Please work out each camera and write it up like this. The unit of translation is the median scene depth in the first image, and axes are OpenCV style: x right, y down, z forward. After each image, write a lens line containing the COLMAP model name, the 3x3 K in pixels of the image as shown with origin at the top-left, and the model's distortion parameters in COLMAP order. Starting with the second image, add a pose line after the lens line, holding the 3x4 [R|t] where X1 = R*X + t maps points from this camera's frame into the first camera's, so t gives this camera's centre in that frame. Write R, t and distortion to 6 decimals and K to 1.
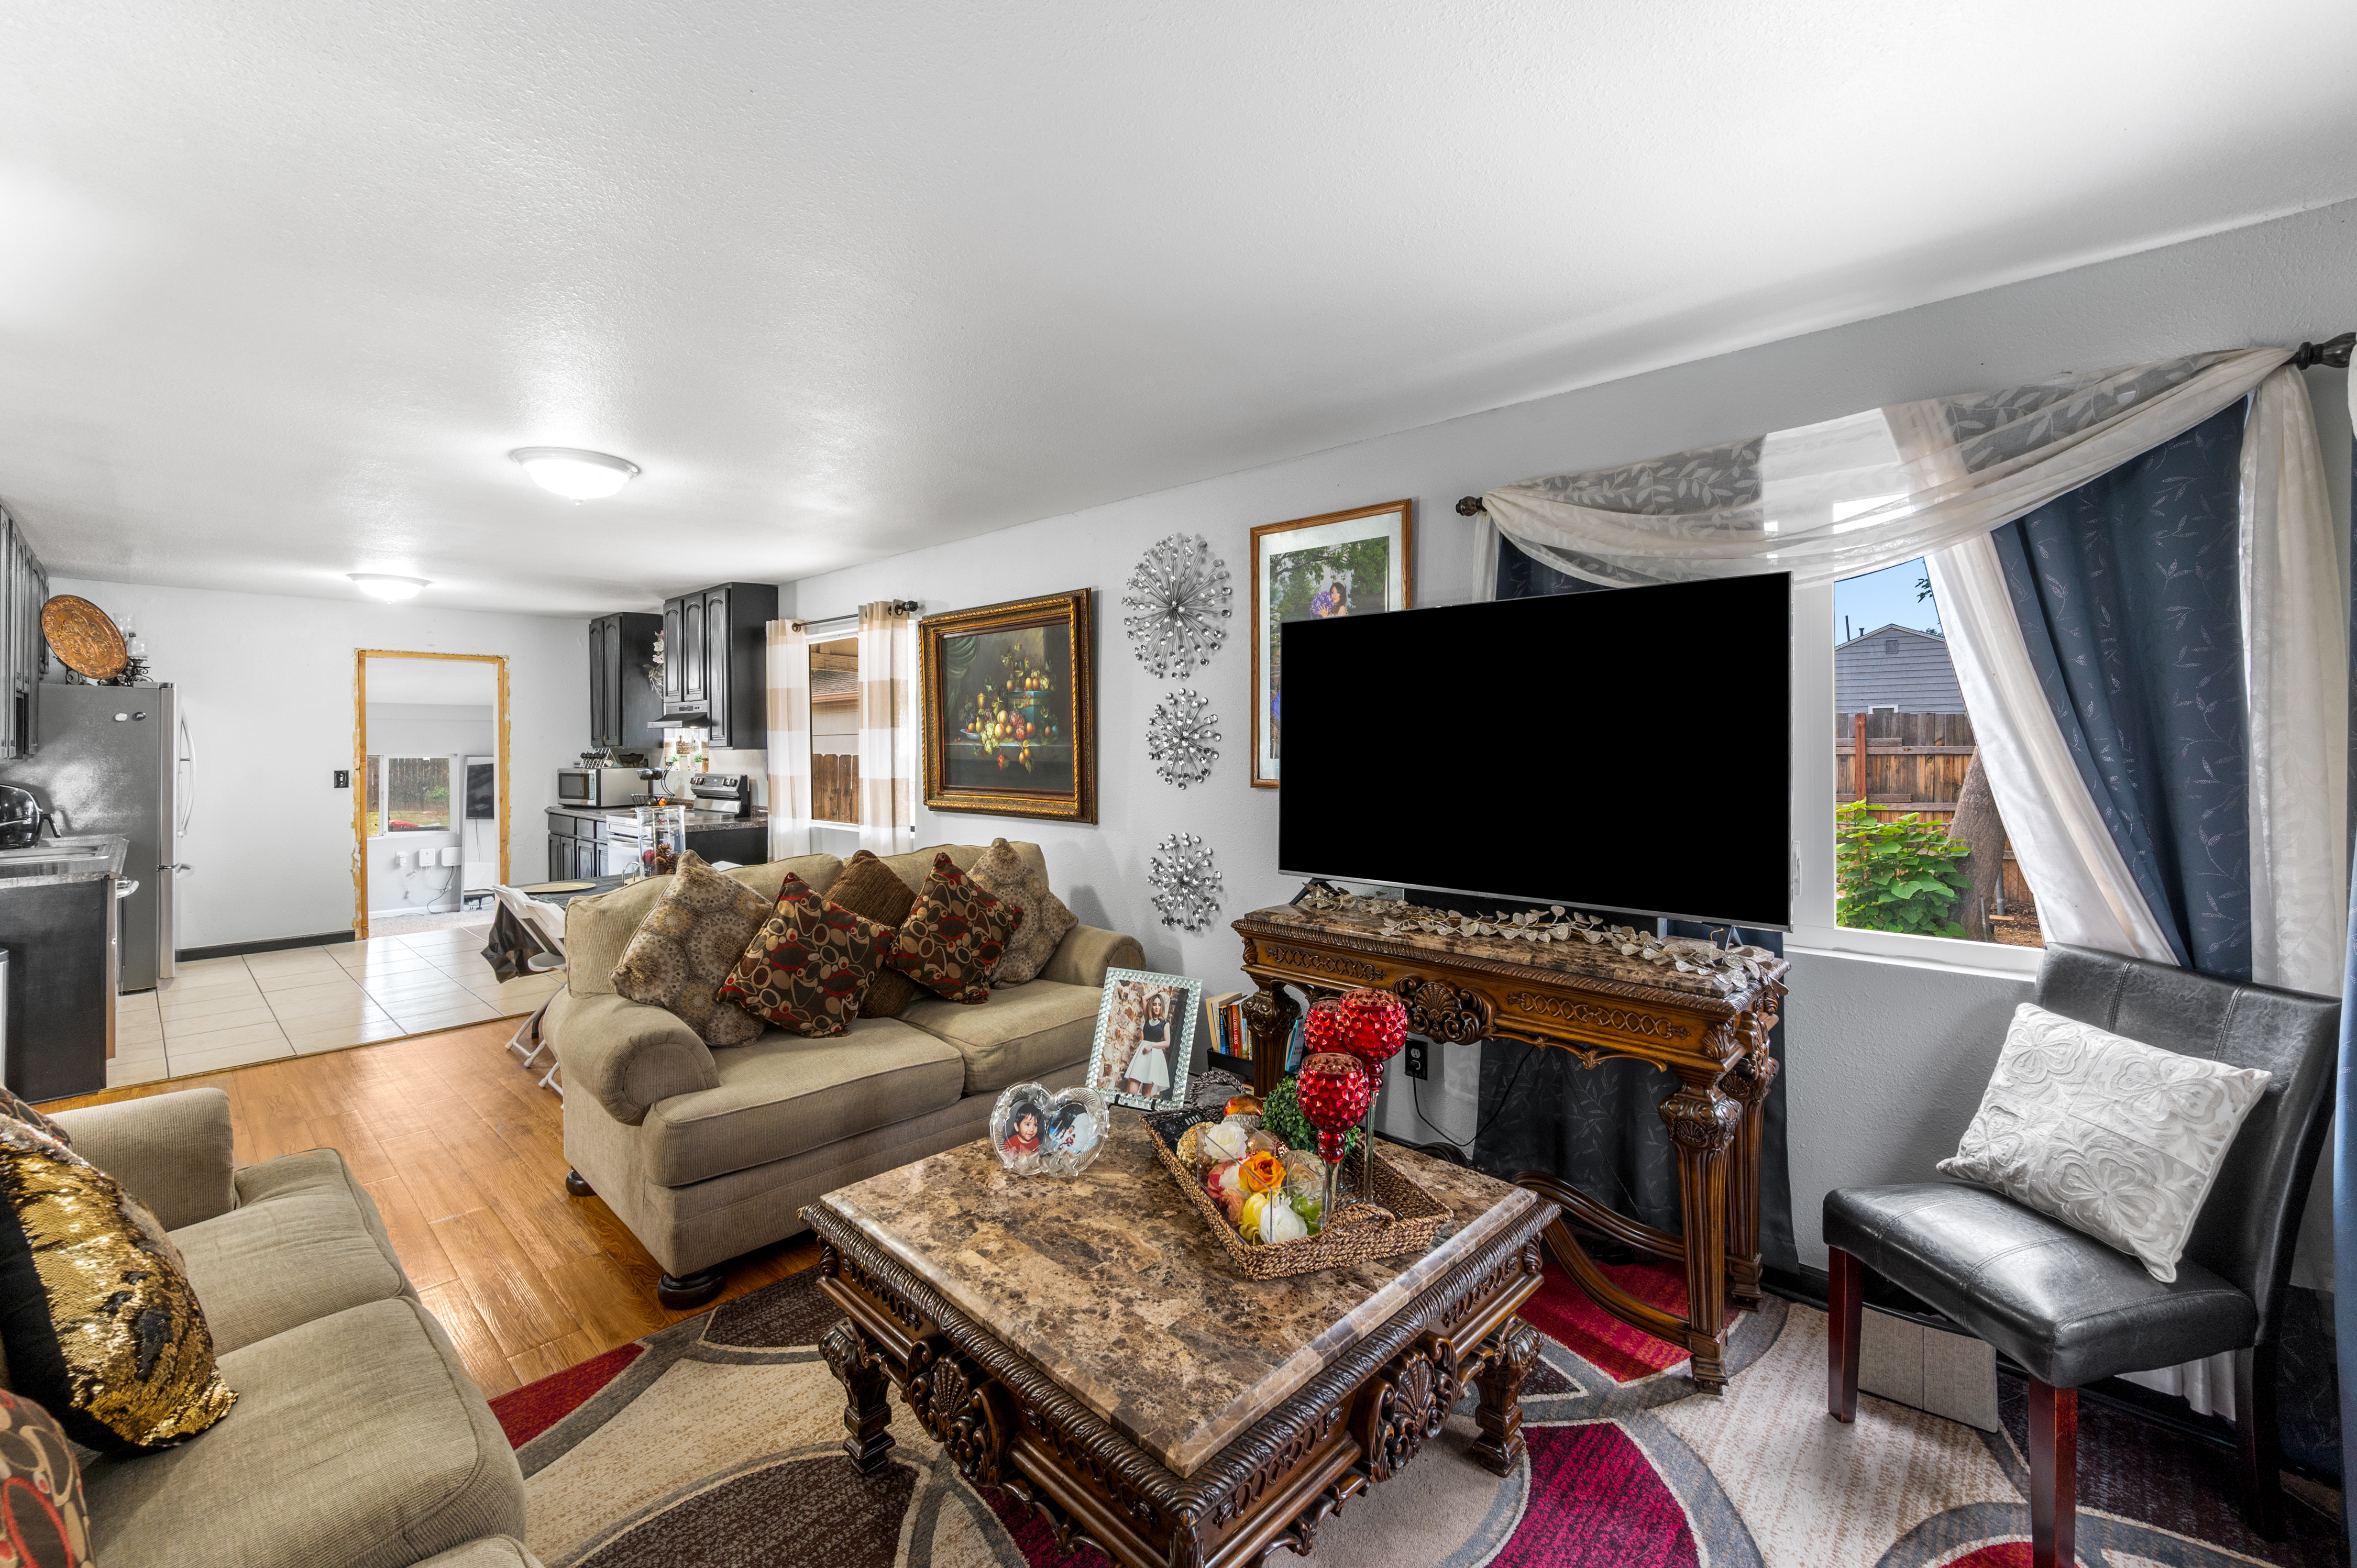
lens RADIAL K [[977.1, 0, 1164.8], [0, 977.1, 735.5], [0, 0, 1]] dist [0.001668, -0.000125]
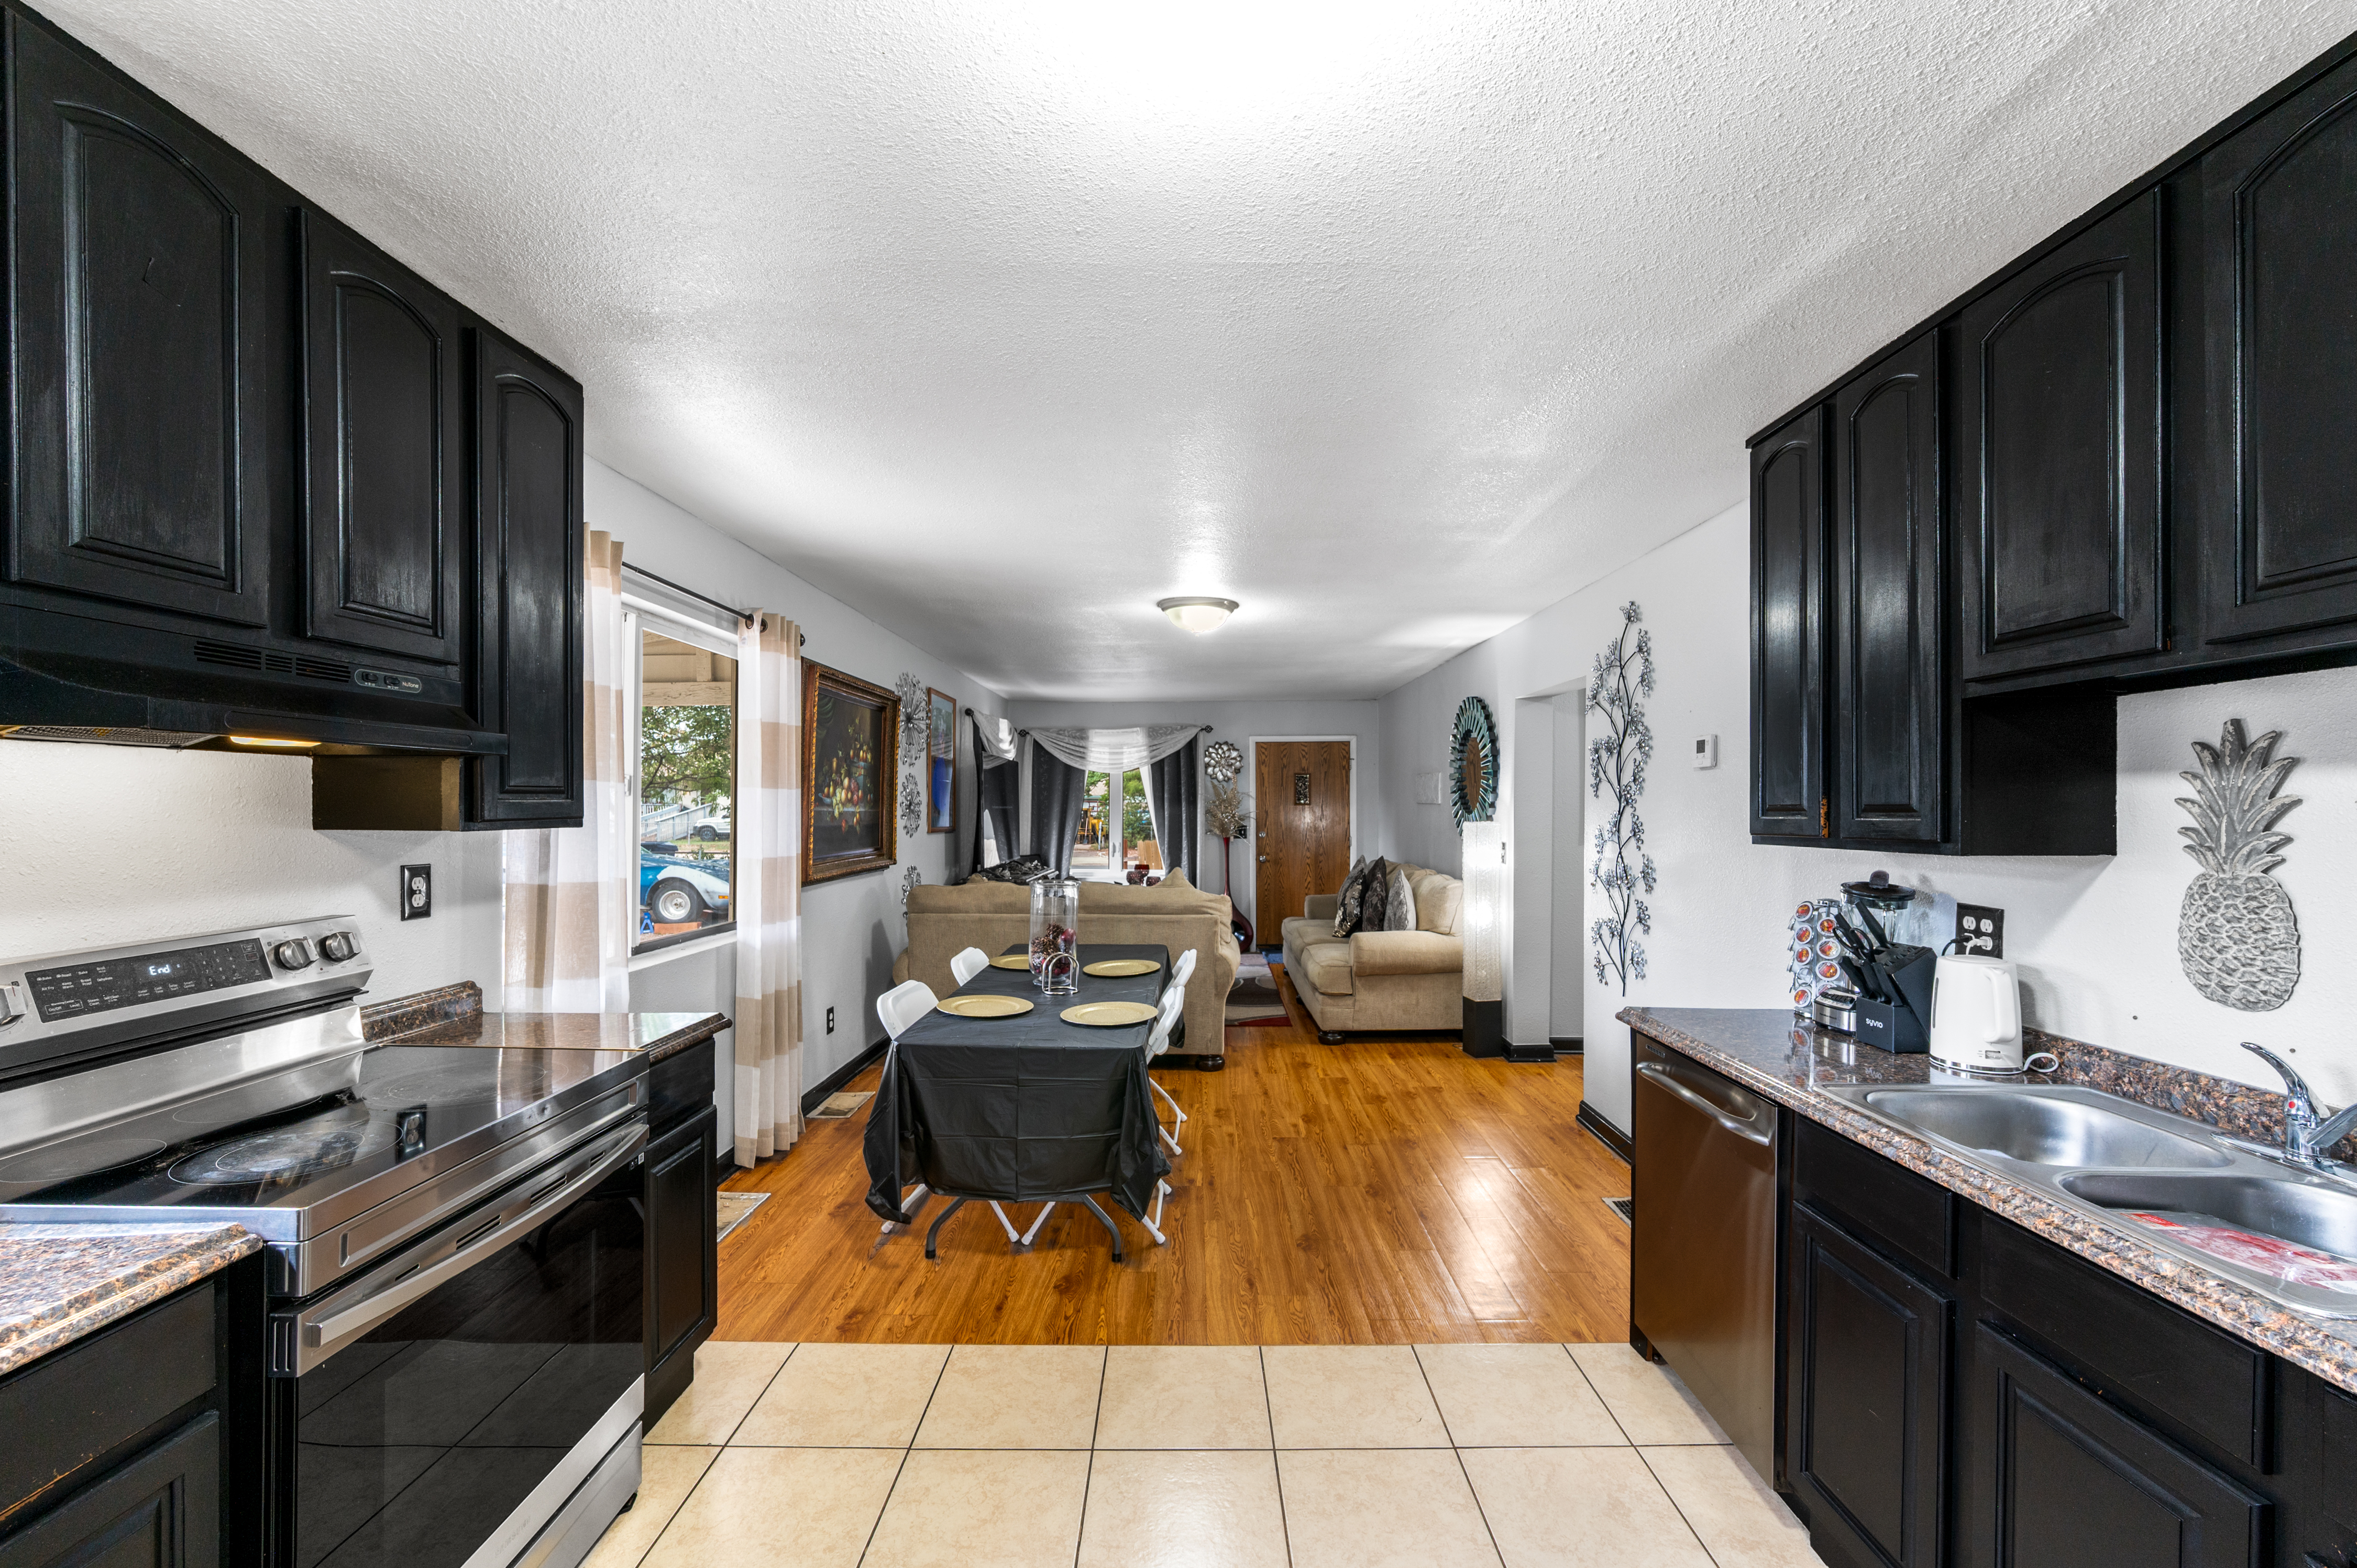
lens RADIAL K [[939.1, 0, 1204.4], [0, 939.1, 808.4], [0, 0, 1]] dist [0.000700, -0.000023]
pose [[-0.701561, -0.001656, 0.712607, -1.432904], [-0.007339, 0.999961, -0.004902, 0.012625], [-0.712571, -0.008669, -0.701546, 1.780425]]
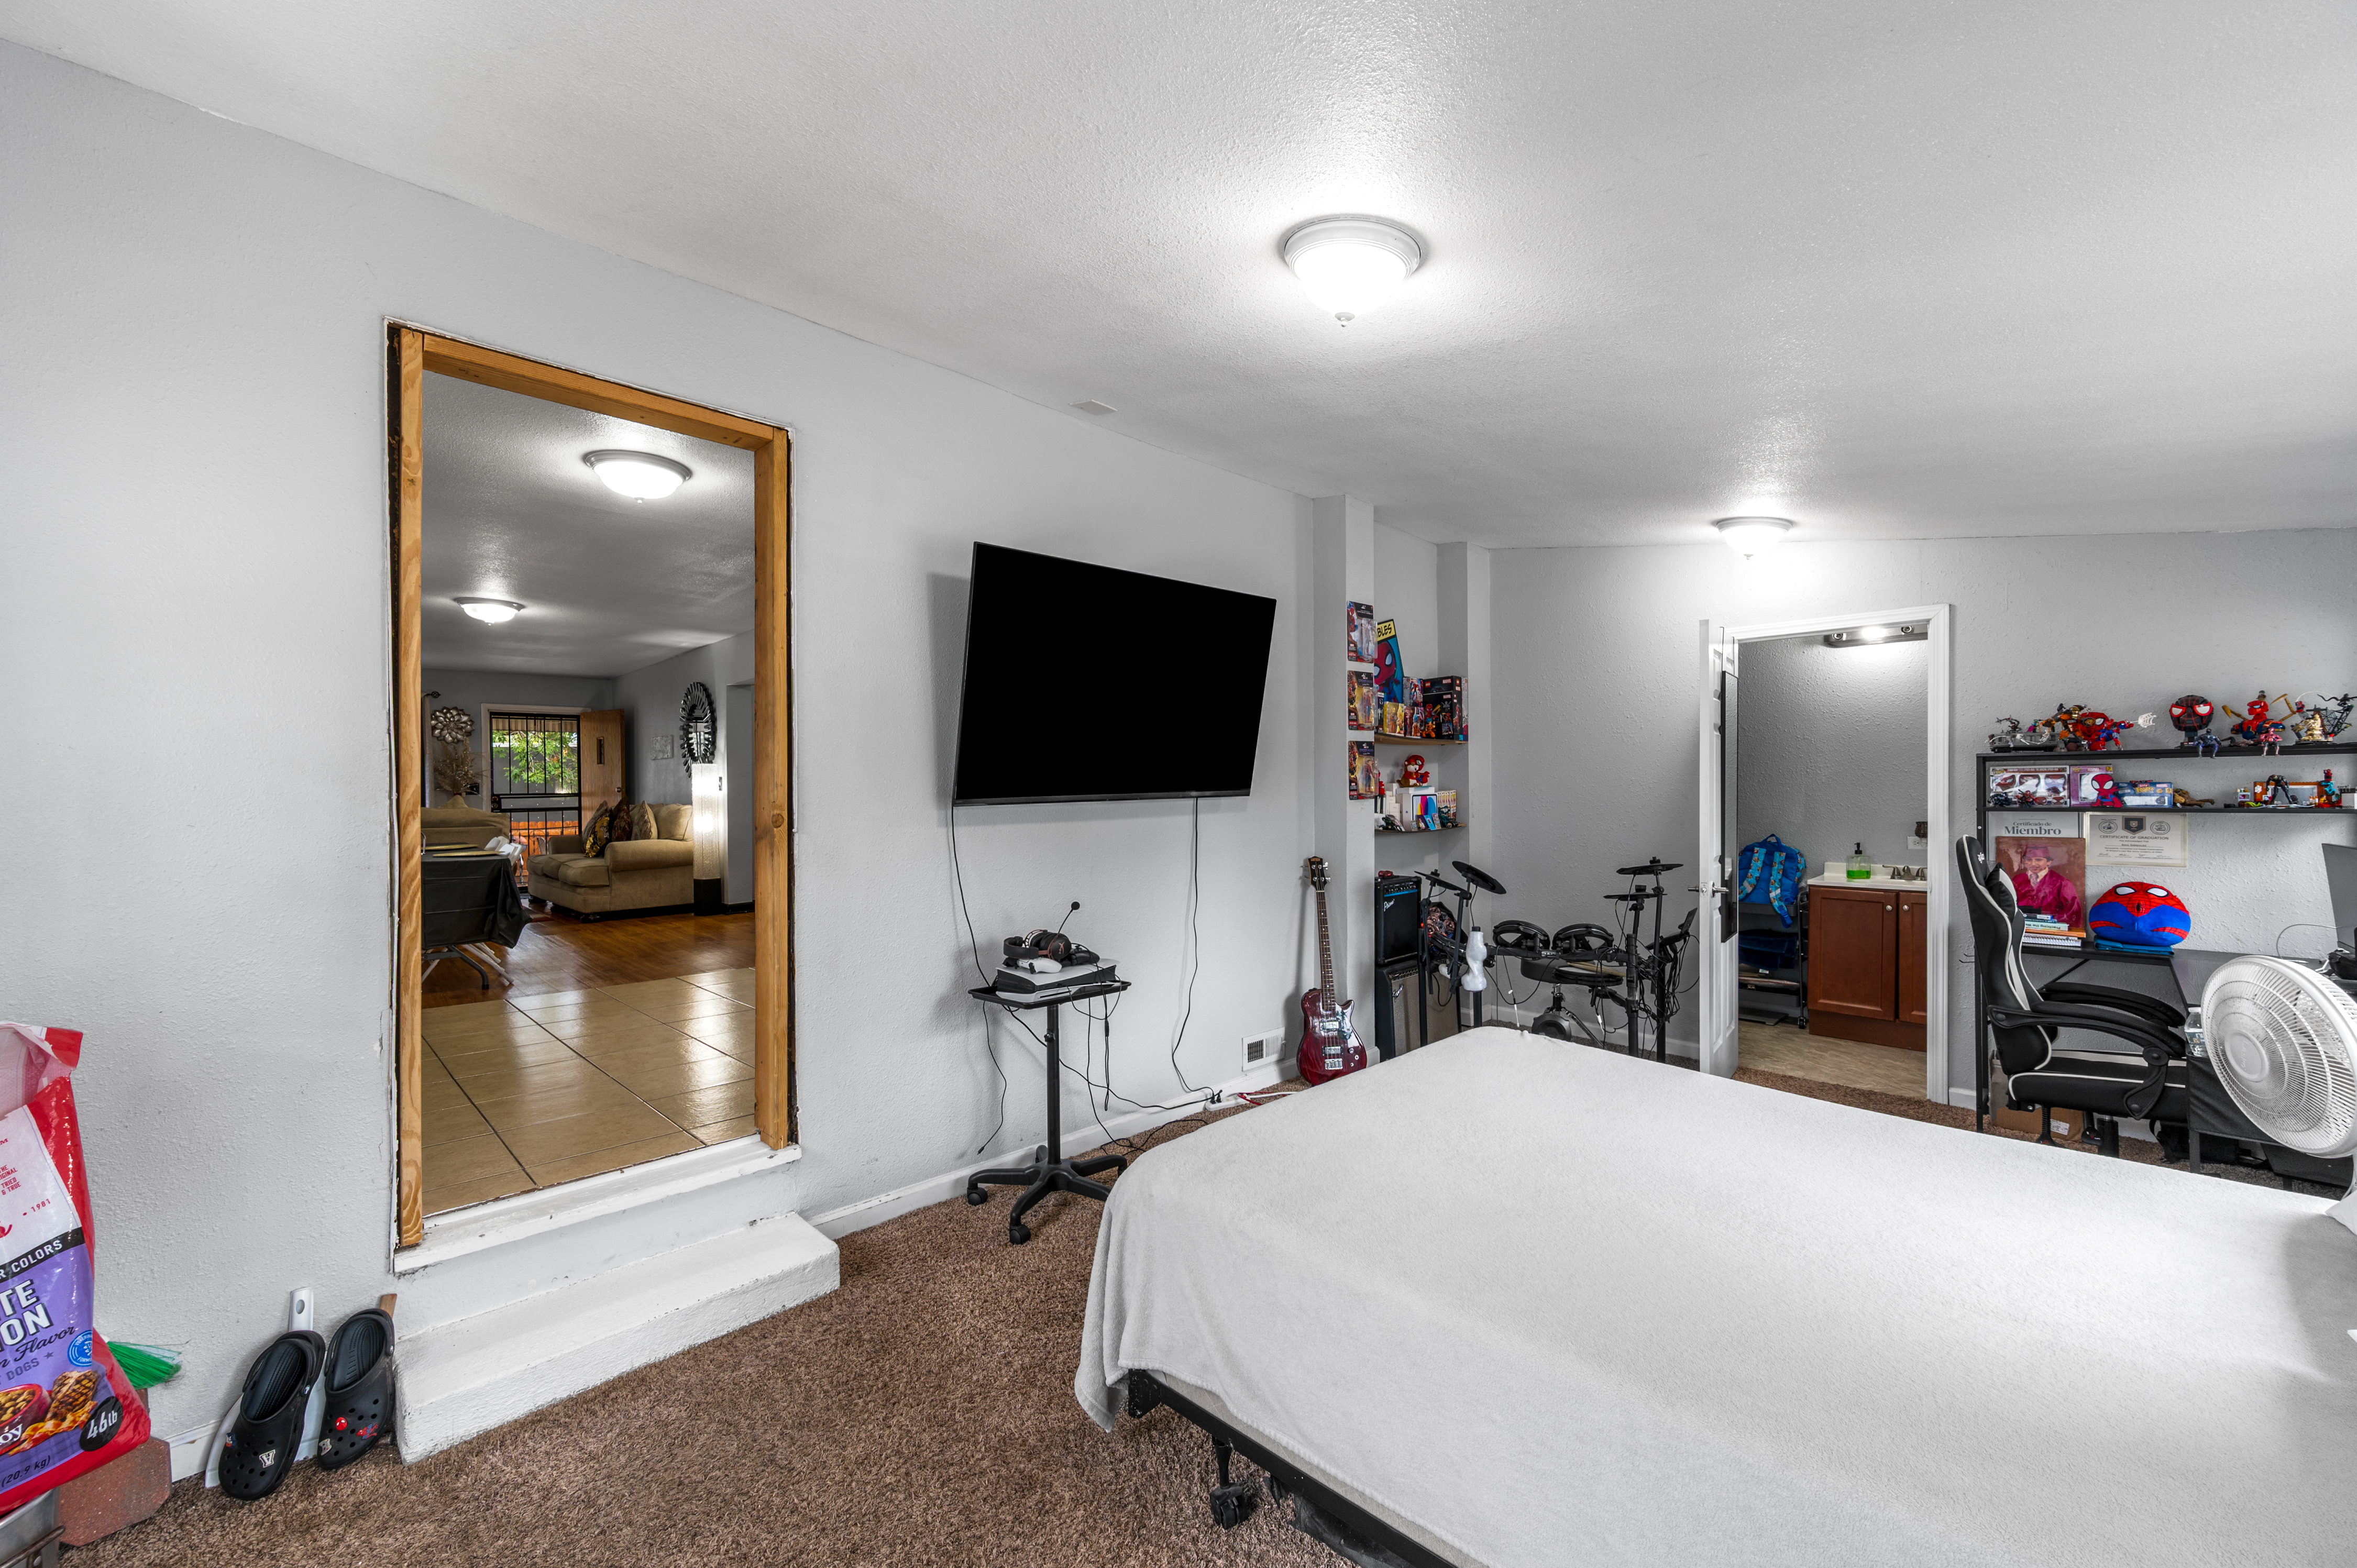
lens RADIAL K [[948.8, 0, 1177.8], [0, 948.8, 795.1], [0, 0, 1]] dist [-0.000697, -0.000452]
pose [[-0.999013, 0.014964, 0.041828, -1.892482], [0.014526, 0.999837, -0.010746, 0.133853], [-0.041982, -0.010127, -0.999067, 2.620647]]
